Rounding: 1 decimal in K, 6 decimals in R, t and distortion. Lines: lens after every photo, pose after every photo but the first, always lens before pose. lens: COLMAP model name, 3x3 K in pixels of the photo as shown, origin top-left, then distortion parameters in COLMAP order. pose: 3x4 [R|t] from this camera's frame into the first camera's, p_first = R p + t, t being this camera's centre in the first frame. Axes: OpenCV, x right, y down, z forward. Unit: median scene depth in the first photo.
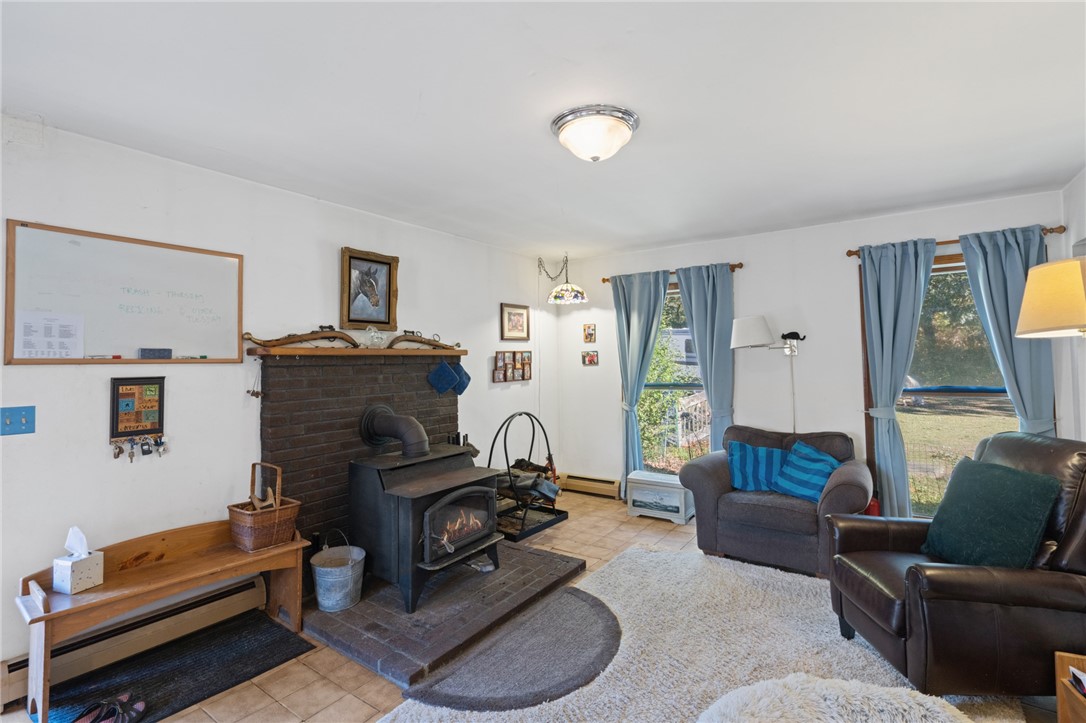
lens RADIAL K [[496.9, 0, 543.9], [0, 496.9, 340.4], [0, 0, 1]] dist [-0.012358, 0.000005]
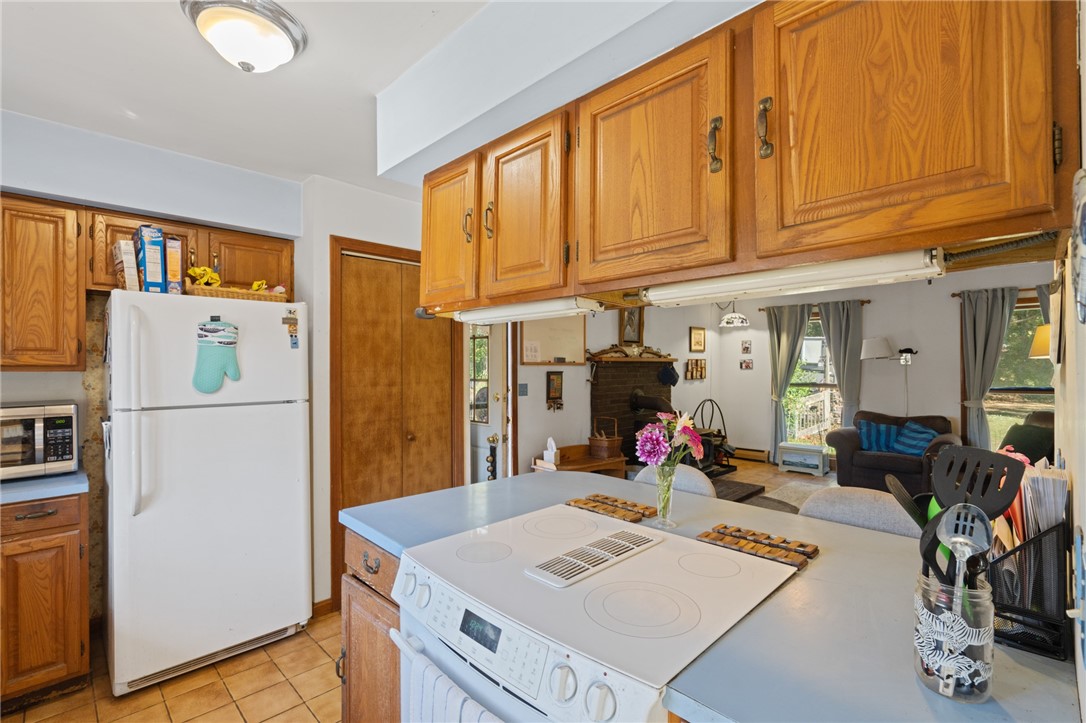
lens RADIAL K [[492.8, 0, 537.3], [0, 492.8, 366.0], [0, 0, 1]] dist [-0.001249, -0.000103]
pose [[0.985679, 0.011955, -0.168206, -0.351237], [-0.004924, 0.999099, 0.042153, -0.021690], [0.168558, -0.040721, 0.984850, -0.657779]]
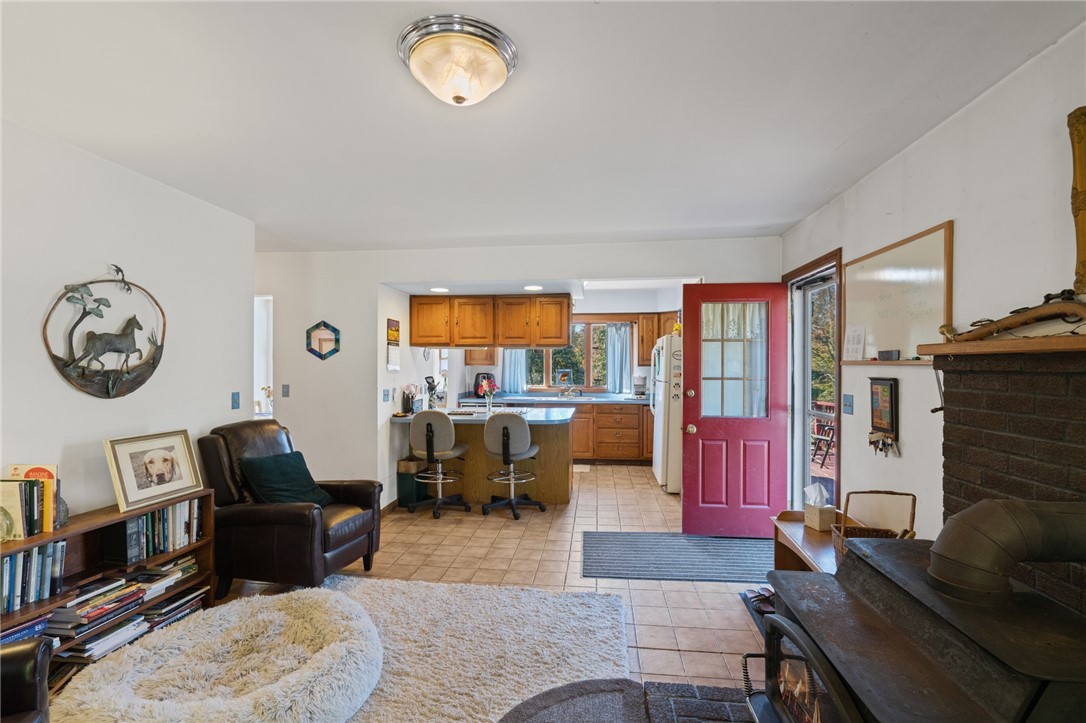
lens RADIAL K [[492.8, 0, 537.3], [0, 492.8, 366.0], [0, 0, 1]] dist [-0.001249, -0.000103]
pose [[-0.880506, 0.015992, -0.473765, 0.215792], [0.032381, 0.999125, -0.026455, 0.033955], [0.472928, -0.038635, -0.880254, 1.005203]]
